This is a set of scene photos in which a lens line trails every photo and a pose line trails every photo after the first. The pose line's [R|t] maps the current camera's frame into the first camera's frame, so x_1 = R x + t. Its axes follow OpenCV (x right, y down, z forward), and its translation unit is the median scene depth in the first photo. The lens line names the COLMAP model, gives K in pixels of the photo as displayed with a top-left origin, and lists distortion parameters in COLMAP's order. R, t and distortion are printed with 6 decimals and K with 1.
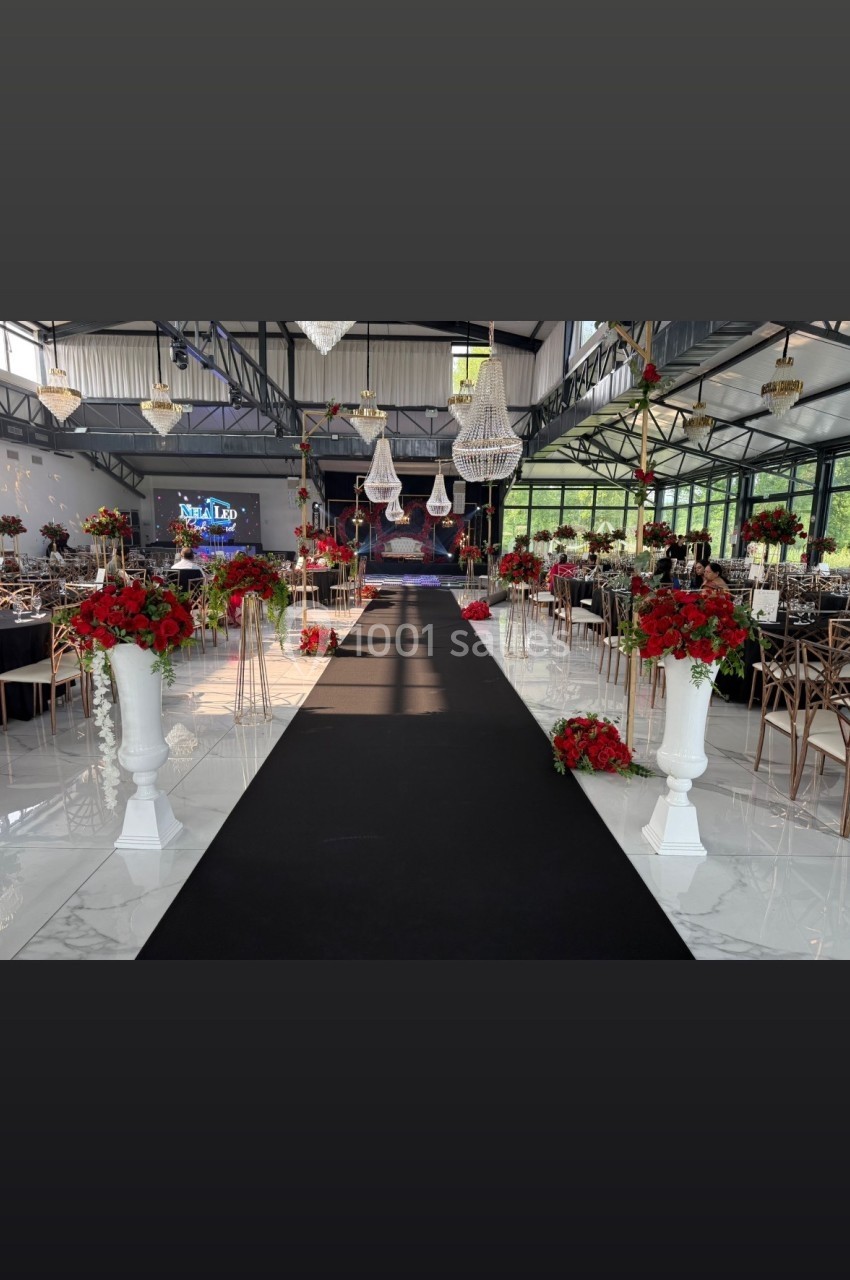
lens RADIAL K [[602.8, 0, 425.0], [0, 602.8, 640.0], [0, 0, 1]] dist [0.004028, 0.000014]
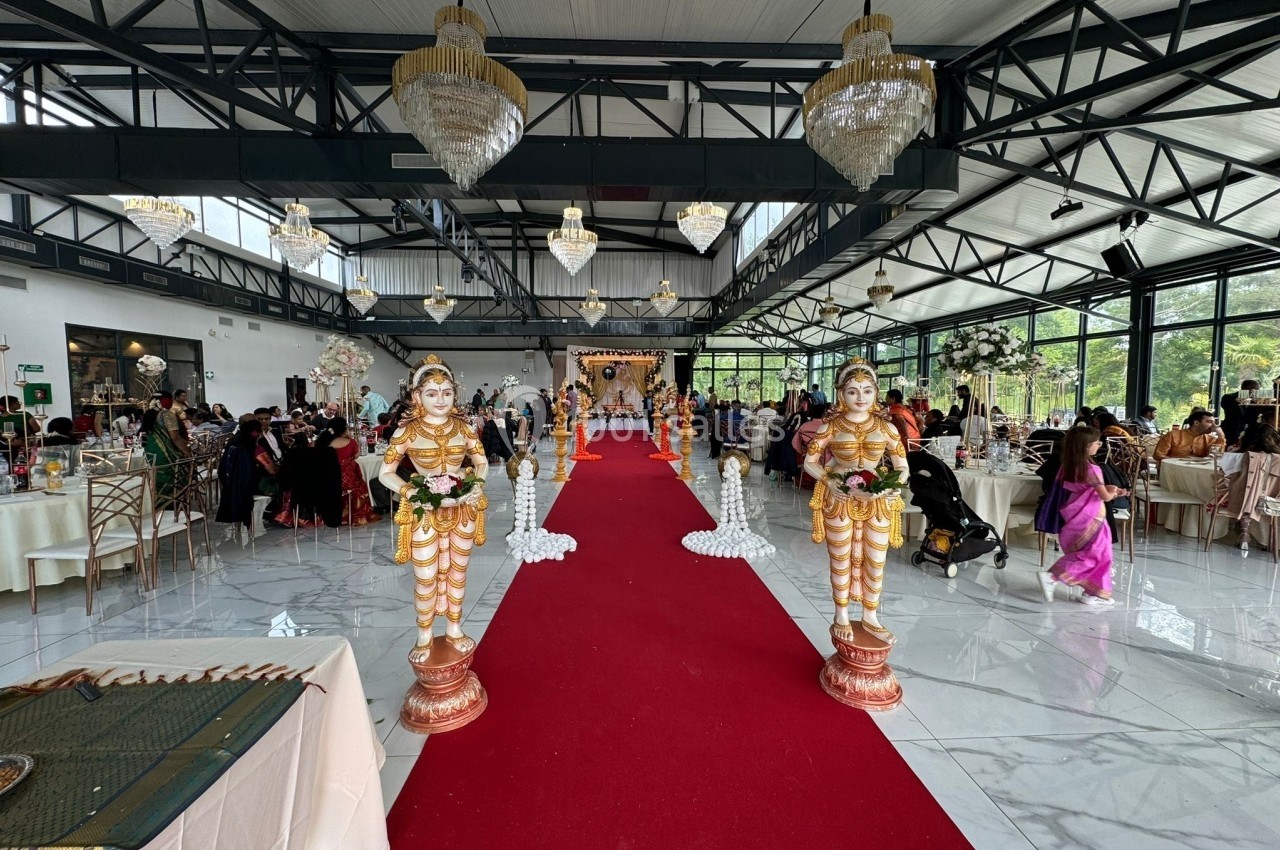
lens RADIAL K [[517.3, 0, 640.0], [0, 517.3, 425.0], [0, 0, 1]] dist [-0.000072, -0.000093]
pose [[0.999427, -0.019579, 0.027605, -0.026246], [0.022461, 0.993868, -0.108269, 0.024276], [-0.025316, 0.108827, 0.993738, -0.149574]]
